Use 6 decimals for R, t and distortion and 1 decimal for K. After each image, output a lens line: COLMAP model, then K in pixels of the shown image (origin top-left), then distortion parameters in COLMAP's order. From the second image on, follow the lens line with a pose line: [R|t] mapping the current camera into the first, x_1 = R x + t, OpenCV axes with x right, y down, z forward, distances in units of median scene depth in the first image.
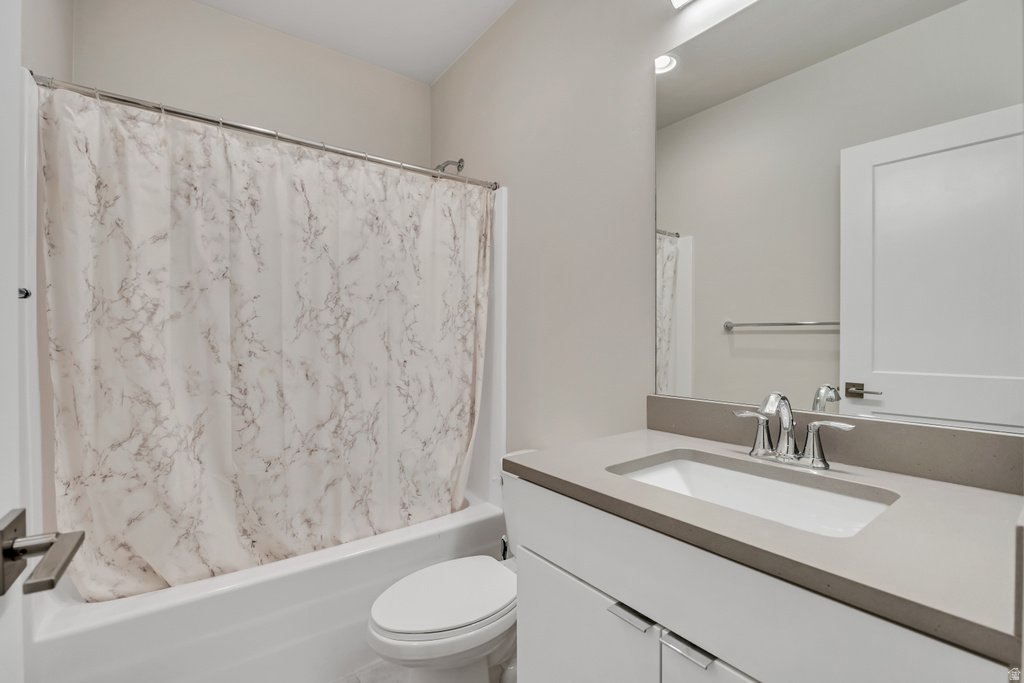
lens RADIAL K [[458.8, 0, 513.2], [0, 458.8, 342.7], [0, 0, 1]] dist [-0.013169, -0.000173]
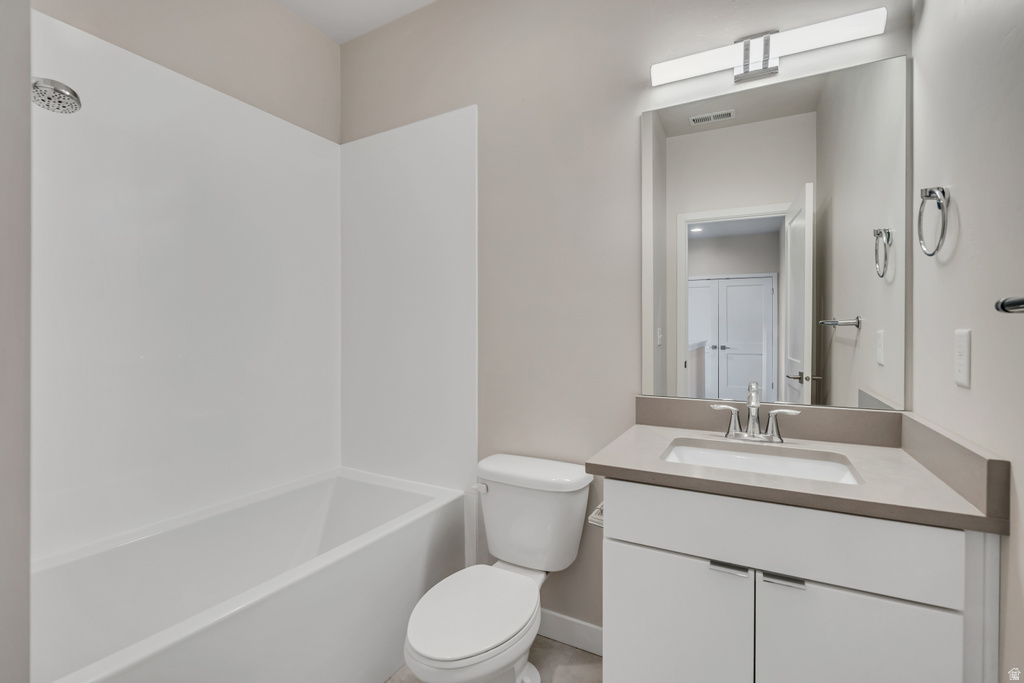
lens RADIAL K [[458.8, 0, 510.3], [0, 458.8, 338.4], [0, 0, 1]] dist [-0.013169, -0.000173]
pose [[0.906098, -0.002173, 0.423062, -0.629461], [0.000886, 0.999994, 0.003239, -0.050192], [-0.423067, -0.002560, 0.906095, 0.056333]]
